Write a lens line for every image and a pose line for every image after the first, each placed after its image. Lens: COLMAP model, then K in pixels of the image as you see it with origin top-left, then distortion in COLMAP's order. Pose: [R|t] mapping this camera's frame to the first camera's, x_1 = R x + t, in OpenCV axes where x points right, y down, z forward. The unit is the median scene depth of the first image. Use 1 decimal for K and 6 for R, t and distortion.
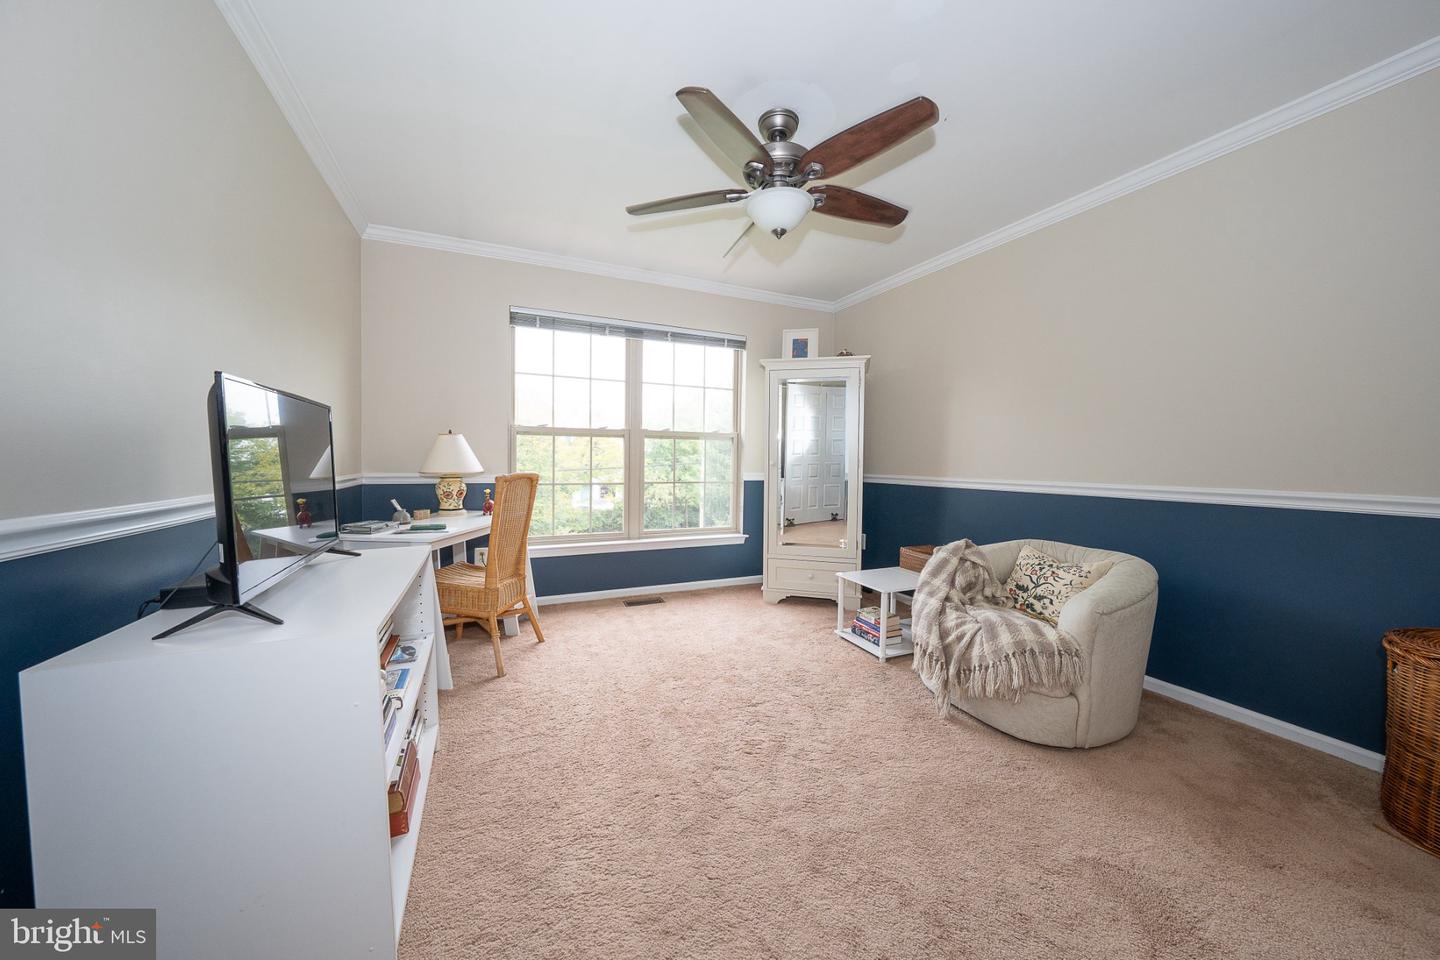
lens RADIAL K [[496.8, 0, 719.8], [0, 496.8, 477.1], [0, 0, 1]] dist [-0.025470, 0.004916]
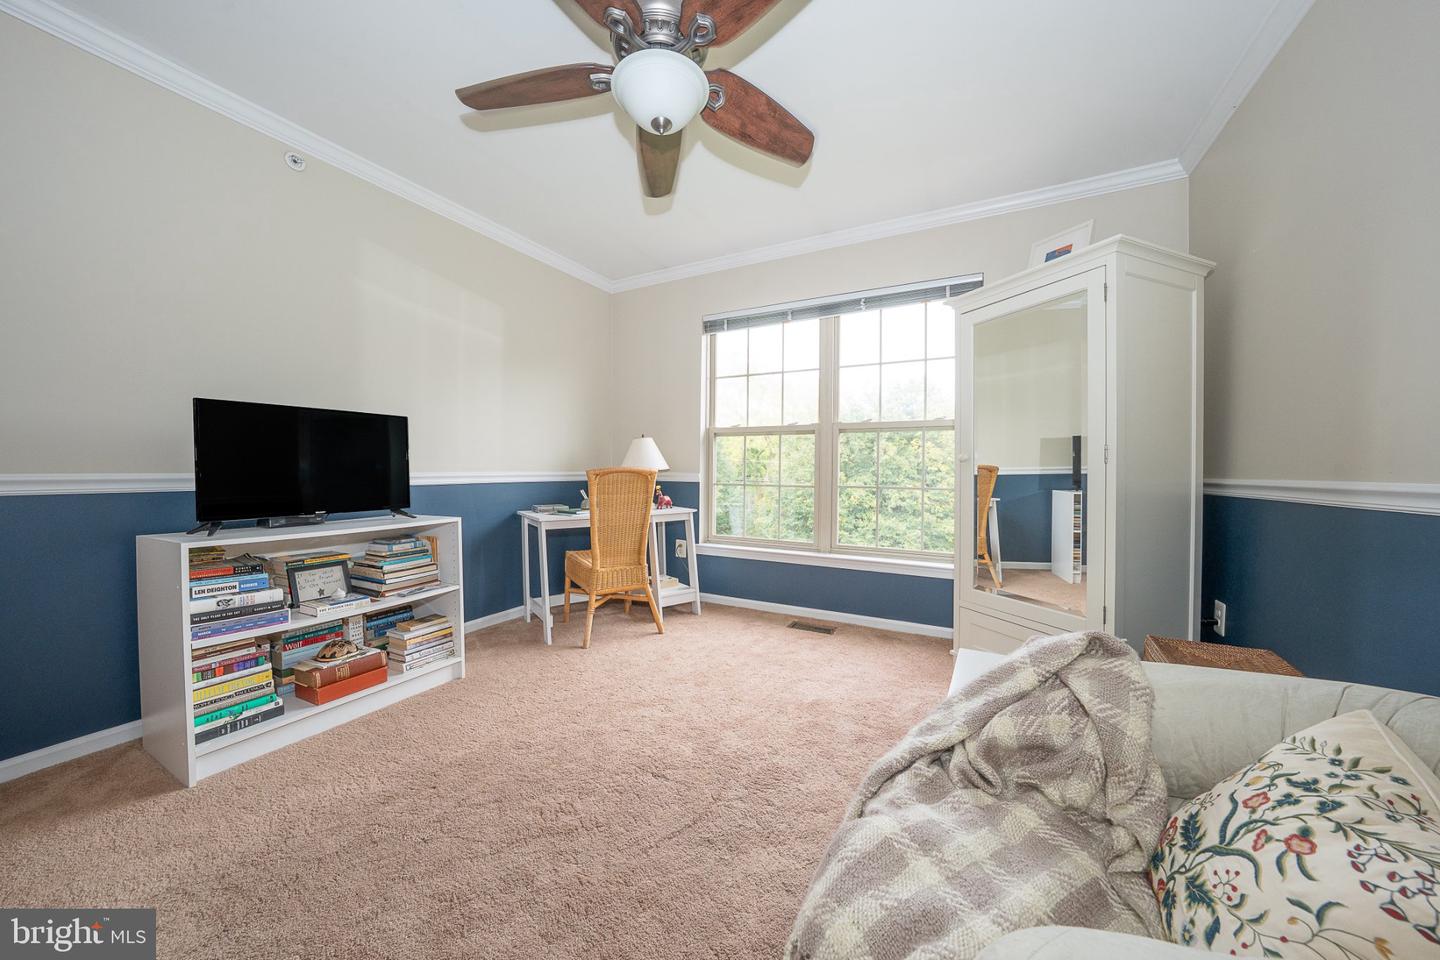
lens RADIAL K [[496.8, 0, 719.8], [0, 496.8, 477.1], [0, 0, 1]] dist [-0.025470, 0.004916]
pose [[0.600543, 0.005252, -0.799575, 0.416762], [-0.027557, 0.999520, -0.014132, 0.014508], [0.799118, 0.030521, 0.600399, 0.364982]]
